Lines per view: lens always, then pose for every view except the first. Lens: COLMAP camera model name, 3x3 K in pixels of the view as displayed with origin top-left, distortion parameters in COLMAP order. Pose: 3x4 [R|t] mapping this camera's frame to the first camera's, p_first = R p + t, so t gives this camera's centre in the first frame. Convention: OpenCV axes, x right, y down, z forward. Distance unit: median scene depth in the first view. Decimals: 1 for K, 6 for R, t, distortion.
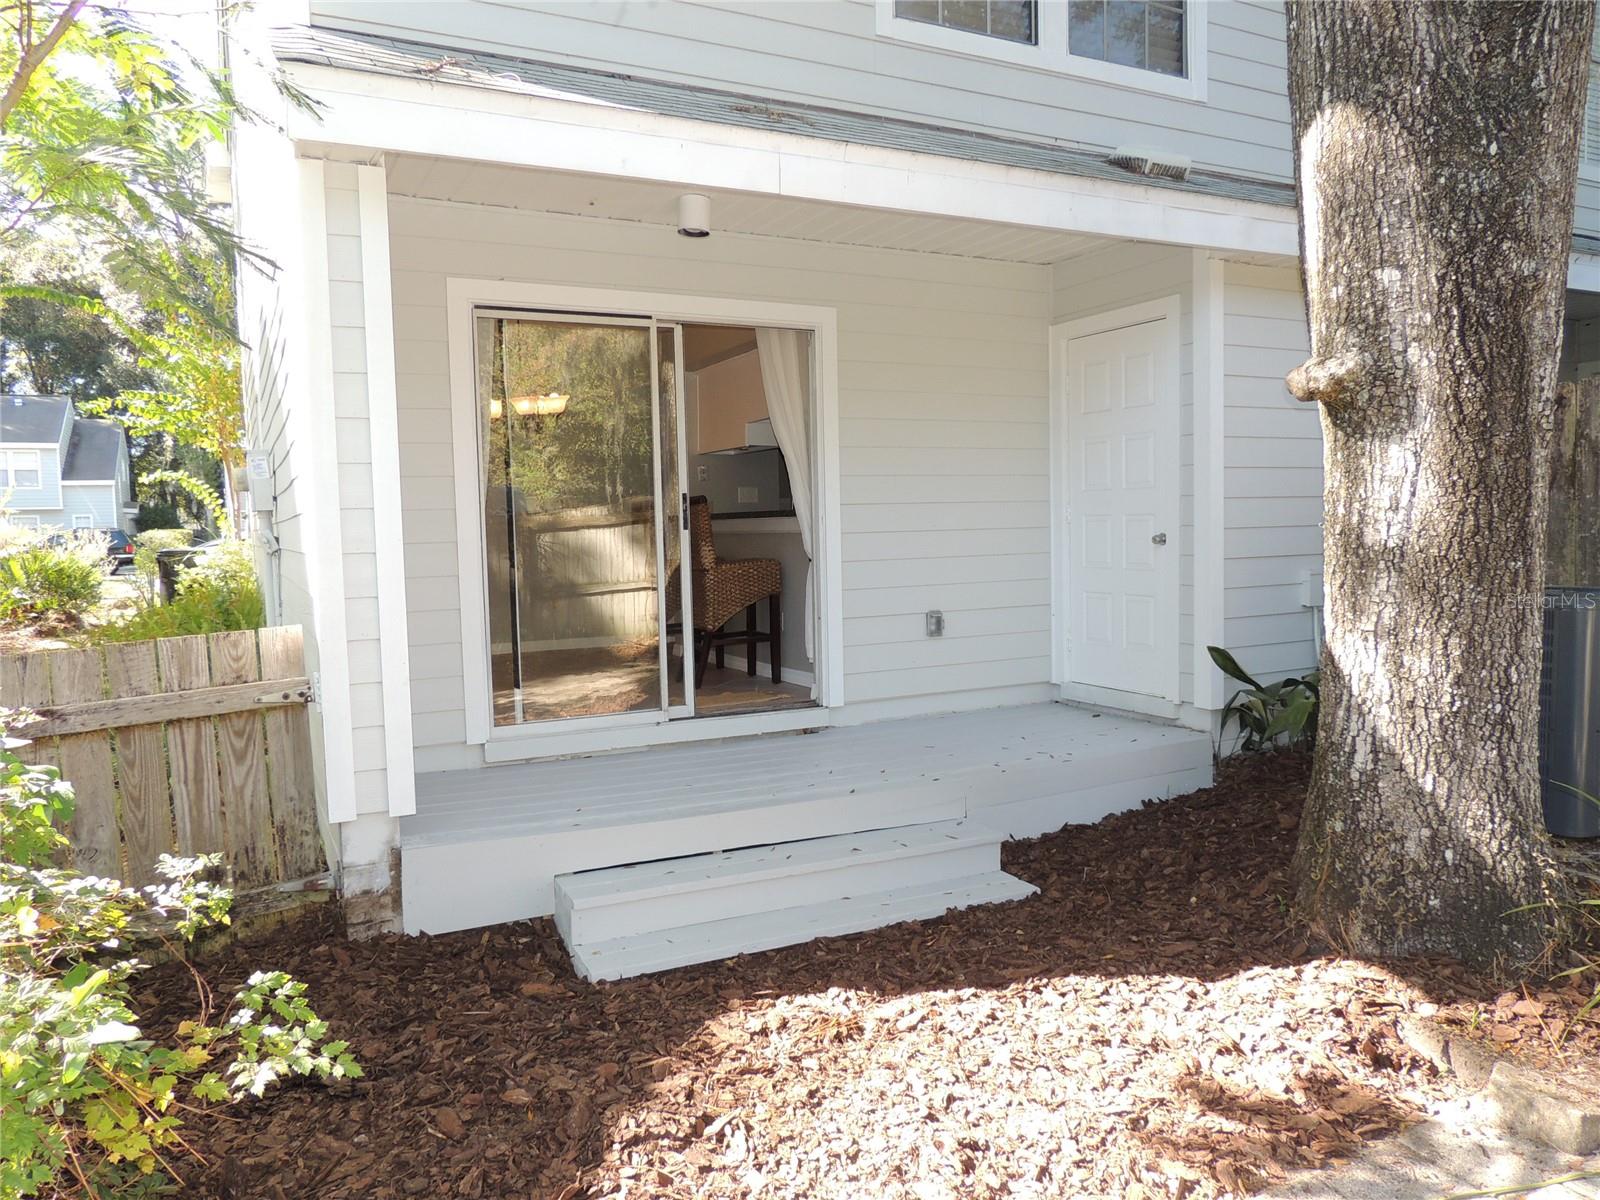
lens RADIAL K [[1138.4, 0, 801.0], [0, 1138.4, 596.4], [0, 0, 1]] dist [-0.026607, 0.005390]
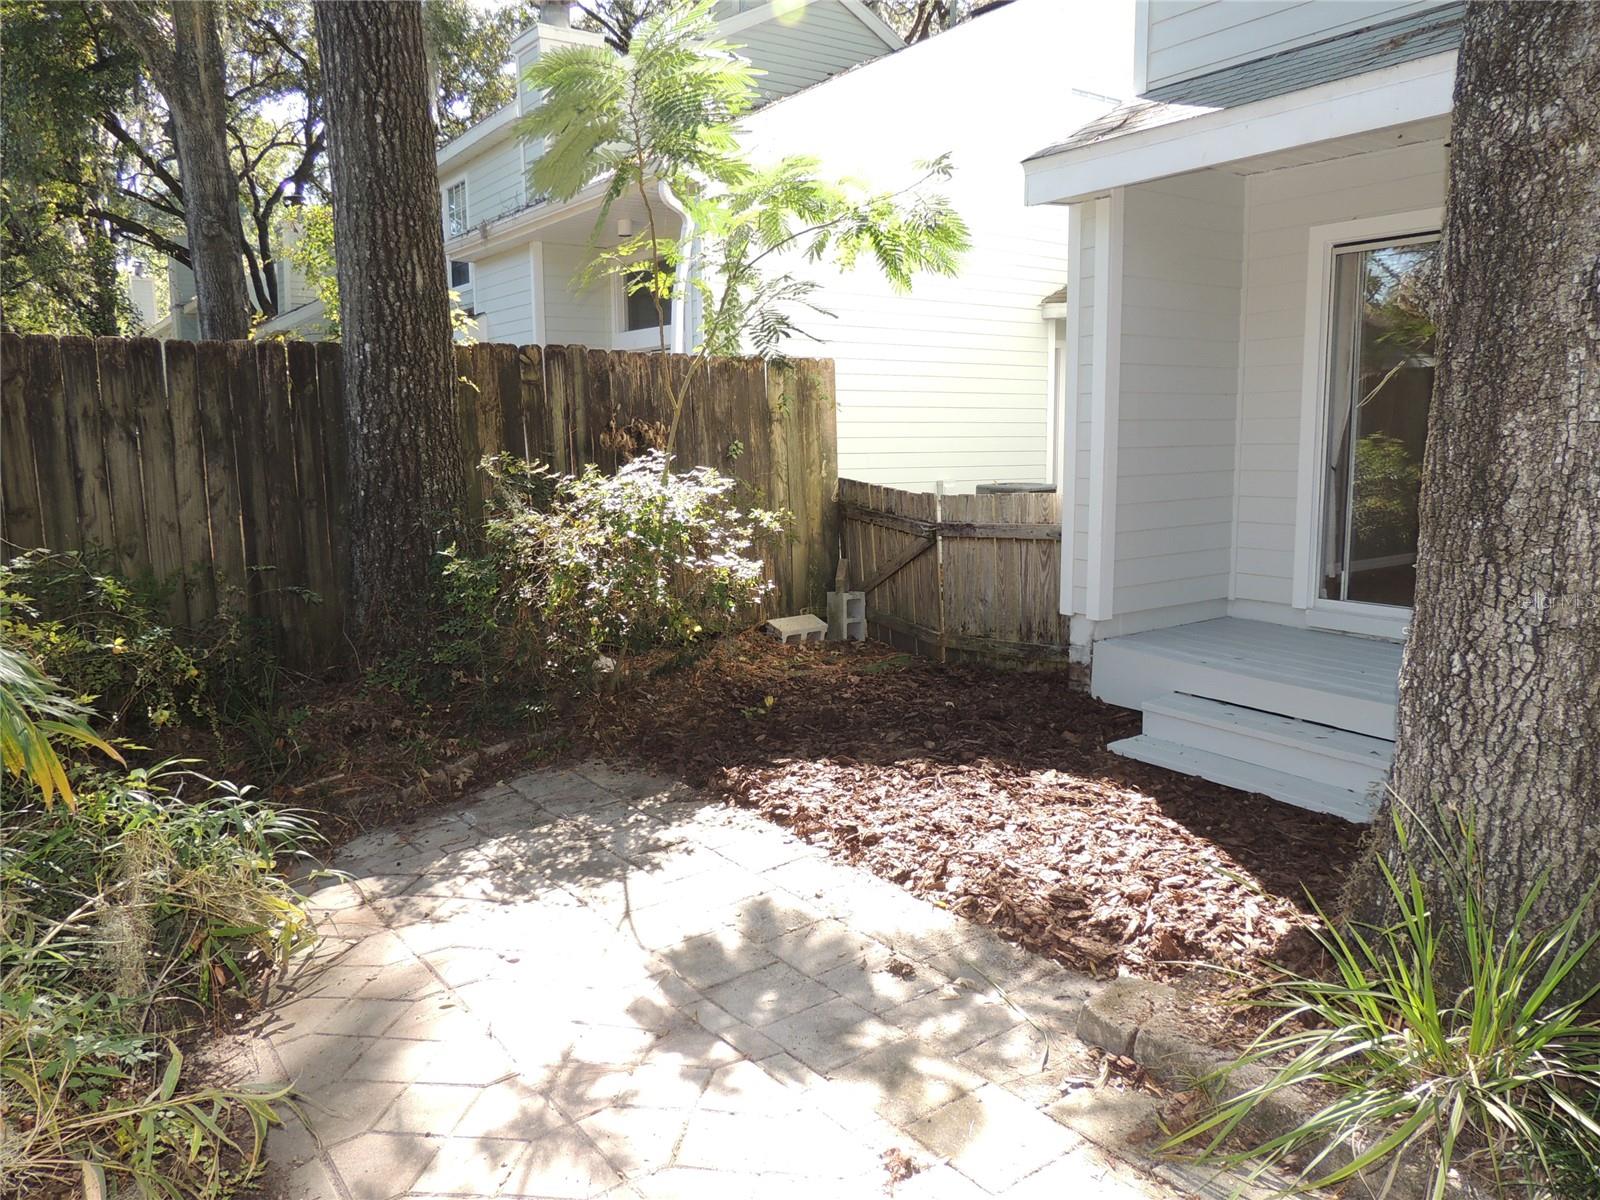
lens RADIAL K [[1138.4, 0, 802.6], [0, 1138.4, 602.4], [0, 0, 1]] dist [-0.026607, 0.005390]
pose [[0.154431, 0.169315, -0.973388, 1.161813], [-0.054105, 0.985178, 0.162782, -0.067324], [0.986521, 0.027527, 0.161303, 0.365993]]
